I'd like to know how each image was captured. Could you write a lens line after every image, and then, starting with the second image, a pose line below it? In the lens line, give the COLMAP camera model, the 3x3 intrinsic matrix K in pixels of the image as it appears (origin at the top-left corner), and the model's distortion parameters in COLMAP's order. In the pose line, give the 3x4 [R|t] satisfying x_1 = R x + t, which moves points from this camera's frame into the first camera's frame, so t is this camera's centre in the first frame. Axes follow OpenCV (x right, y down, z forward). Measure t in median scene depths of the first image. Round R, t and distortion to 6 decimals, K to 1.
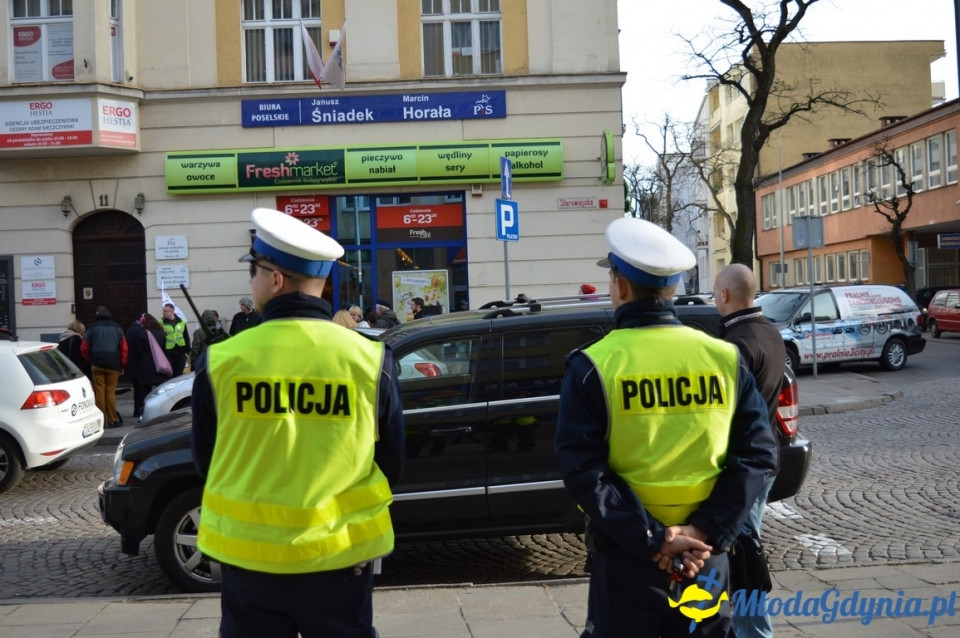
lens RADIAL K [[1089.7, 0, 480.0], [0, 1089.7, 319.0], [0, 0, 1]] dist [-0.069996, 0.031507]
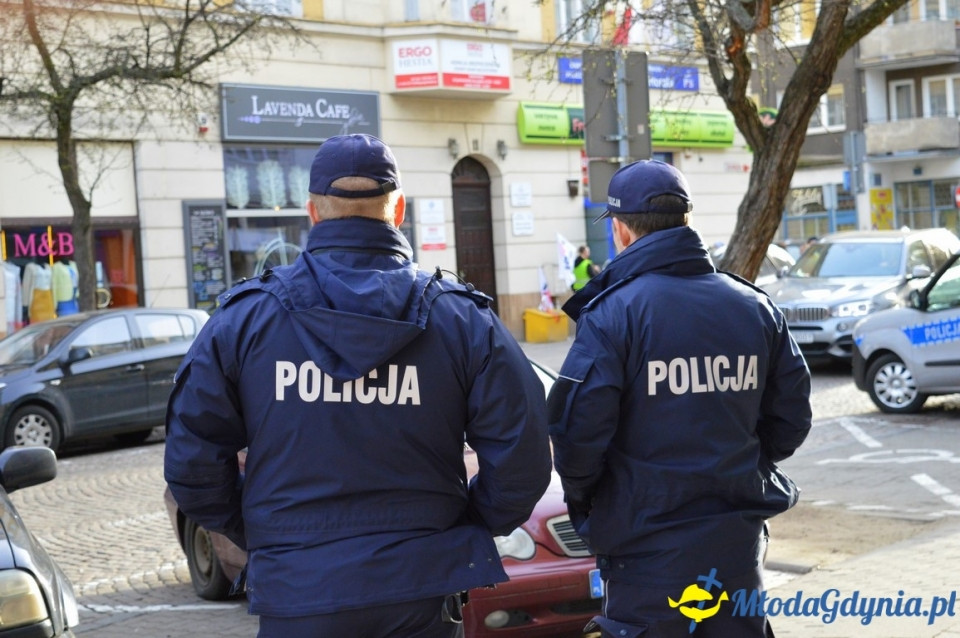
lens RADIAL K [[1798.6, 0, 480.0], [0, 1798.6, 319.0], [0, 0, 1]] dist [0.031380, 0.162631]
pose [[0.650126, -0.025896, 0.759385, -1.604514], [0.046427, 0.998906, -0.005683, 0.059274], [-0.758407, 0.038951, 0.650617, -0.071084]]
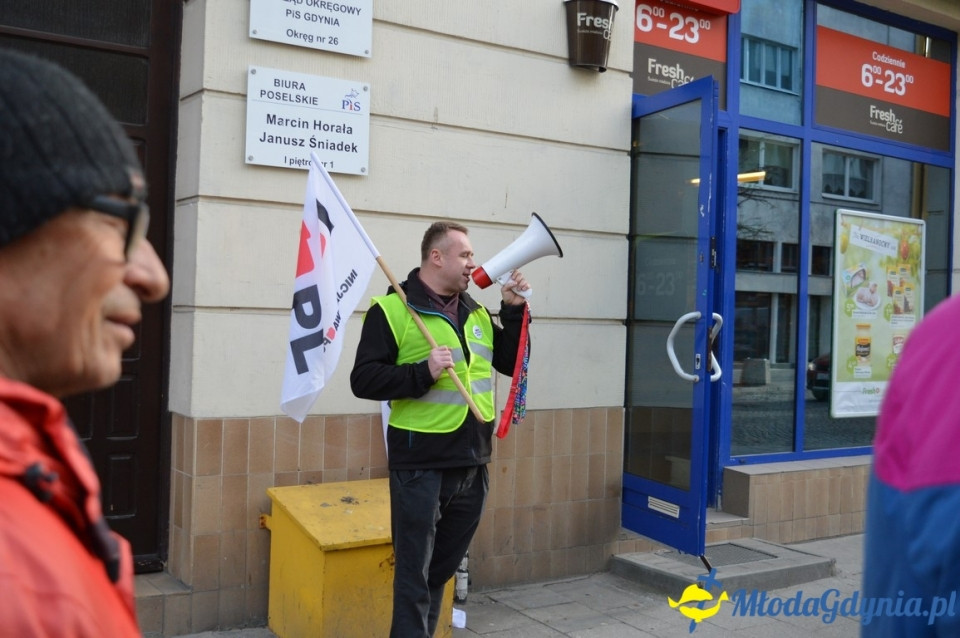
lens RADIAL K [[1089.7, 0, 480.0], [0, 1089.7, 319.0], [0, 0, 1]] dist [-0.069996, 0.031507]
pose [[0.818816, 0.058487, 0.571068, -0.388562], [-0.051551, 0.998269, -0.028325, 0.009921], [-0.571736, -0.006246, 0.820414, 0.780230]]
